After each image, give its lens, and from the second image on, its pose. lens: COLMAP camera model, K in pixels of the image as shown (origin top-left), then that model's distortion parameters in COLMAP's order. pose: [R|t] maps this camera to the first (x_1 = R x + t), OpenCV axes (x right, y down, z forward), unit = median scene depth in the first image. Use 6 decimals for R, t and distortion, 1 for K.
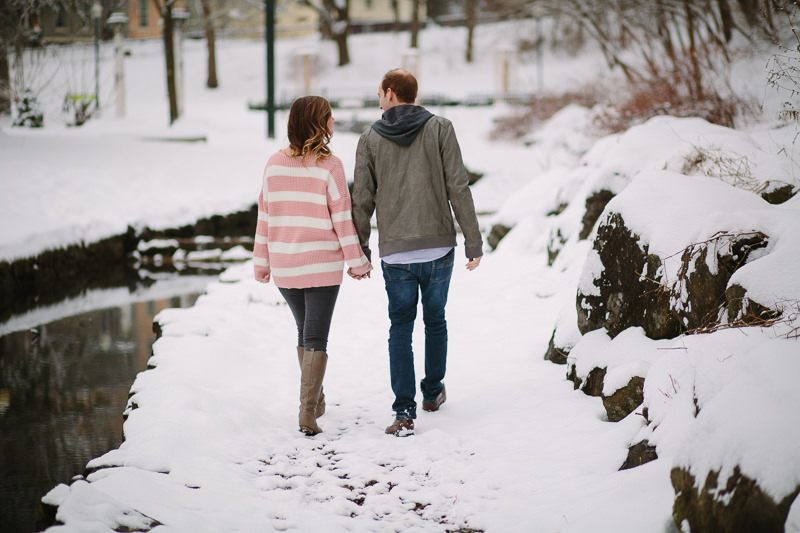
lens RADIAL K [[1952.1, 0, 400.1], [0, 1952.1, 266.0], [0, 0, 1]] dist [-0.046058, 0.000000]
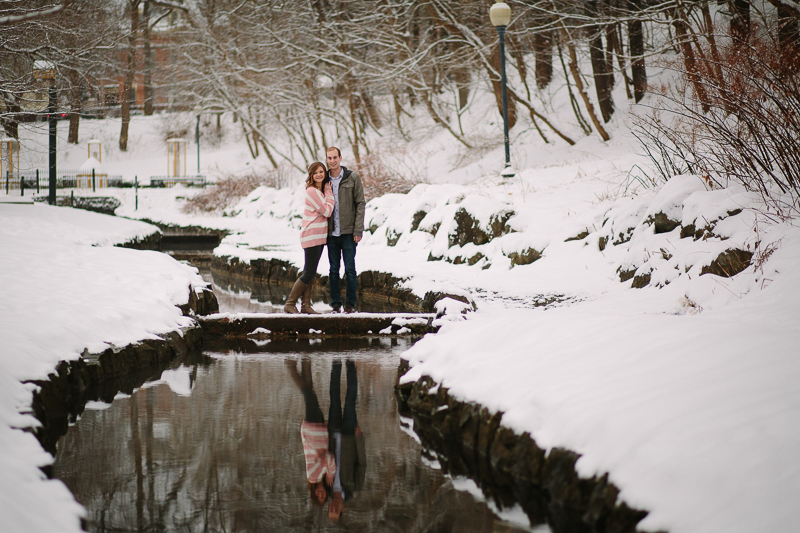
lens RADIAL K [[1952.1, 0, 400.0], [0, 1952.1, 266.7], [0, 0, 1]] dist [-0.046058, 0.000000]
pose [[0.976769, 0.003918, 0.214259, -0.667254], [0.005577, 0.999029, -0.043692, 0.206369], [-0.214222, 0.043872, 0.975799, -2.064819]]
